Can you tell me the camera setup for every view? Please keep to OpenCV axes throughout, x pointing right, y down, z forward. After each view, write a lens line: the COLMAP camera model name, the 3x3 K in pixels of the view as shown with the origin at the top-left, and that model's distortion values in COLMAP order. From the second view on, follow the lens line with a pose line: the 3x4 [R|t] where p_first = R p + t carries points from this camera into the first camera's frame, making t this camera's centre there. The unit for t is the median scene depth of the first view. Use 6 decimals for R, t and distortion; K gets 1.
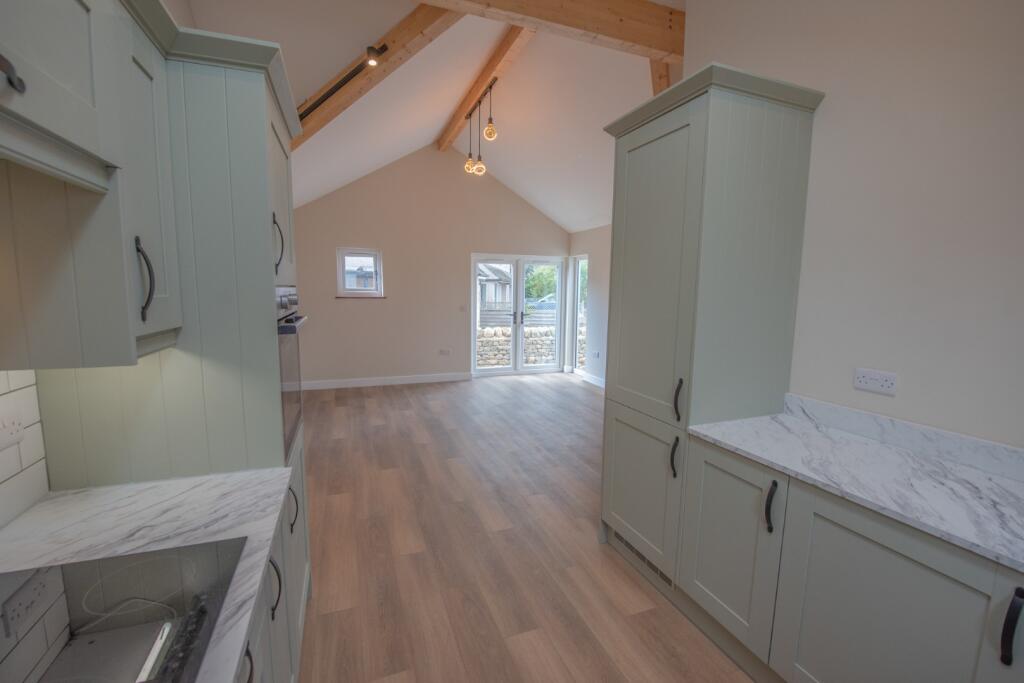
lens RADIAL K [[425.8, 0, 509.9], [0, 425.8, 343.0], [0, 0, 1]] dist [-0.017810, -0.000608]
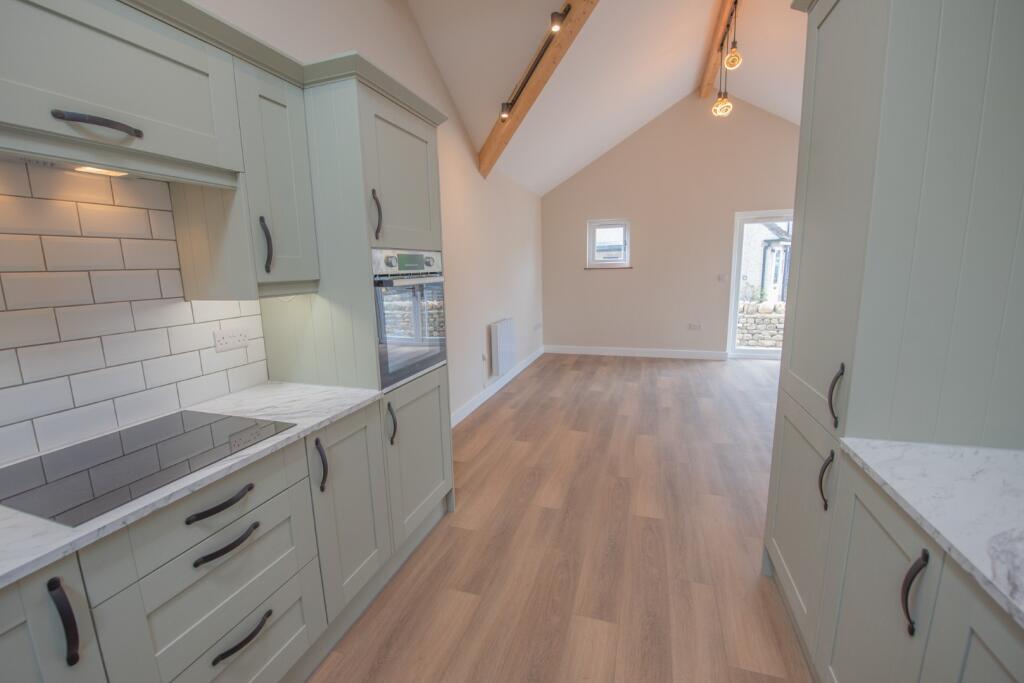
lens RADIAL K [[425.8, 0, 509.9], [0, 425.8, 343.0], [0, 0, 1]] dist [-0.017810, -0.000608]
pose [[0.773290, 0.078462, -0.629179, 0.334268], [-0.042621, 0.996502, 0.071887, 0.022921], [0.632619, -0.028773, 0.773929, 0.149201]]
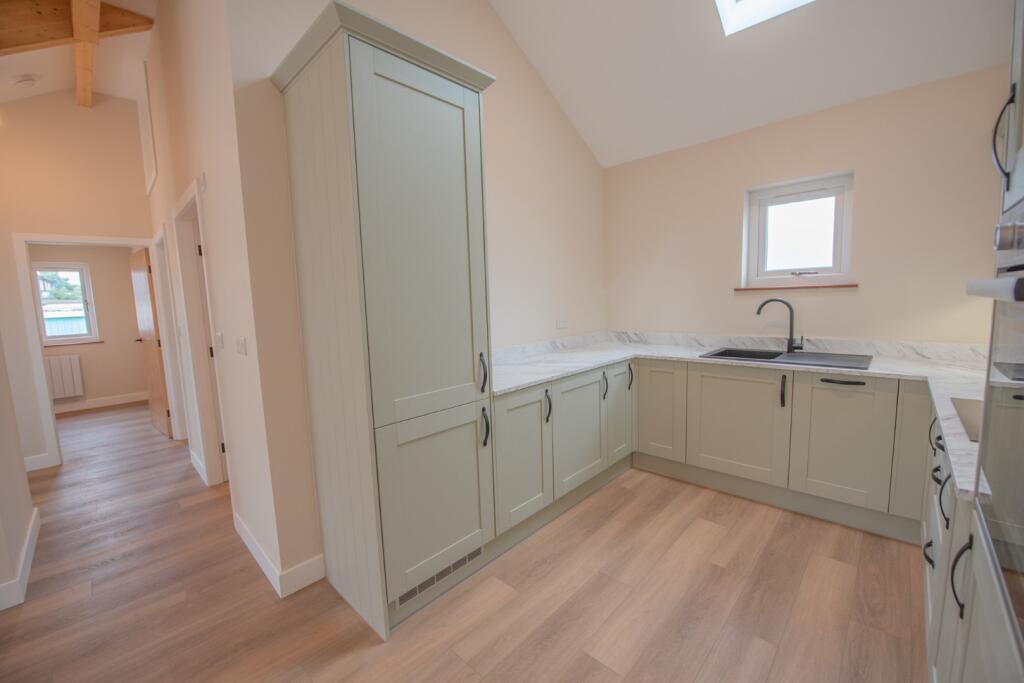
lens RADIAL K [[408.1, 0, 507.2], [0, 408.1, 342.5], [0, 0, 1]] dist [-0.015601, -0.000063]
pose [[-0.420961, -0.097531, 0.901820, -0.442645], [0.141595, 0.974950, 0.171535, -0.086436], [-0.895959, 0.199903, -0.396606, 1.083091]]
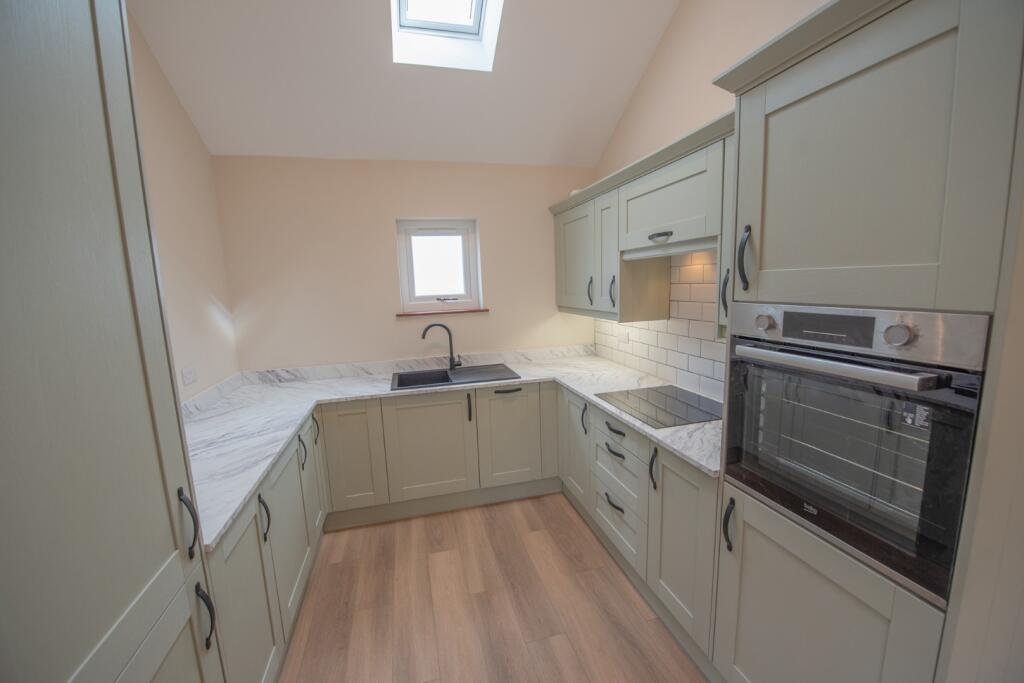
lens RADIAL K [[408.1, 0, 507.2], [0, 408.1, 342.5], [0, 0, 1]] dist [-0.015601, -0.000063]
pose [[-0.993335, 0.008138, 0.114977, -0.070149], [0.038897, 0.962659, 0.267909, -0.181534], [-0.108503, 0.270596, -0.956559, 1.135405]]
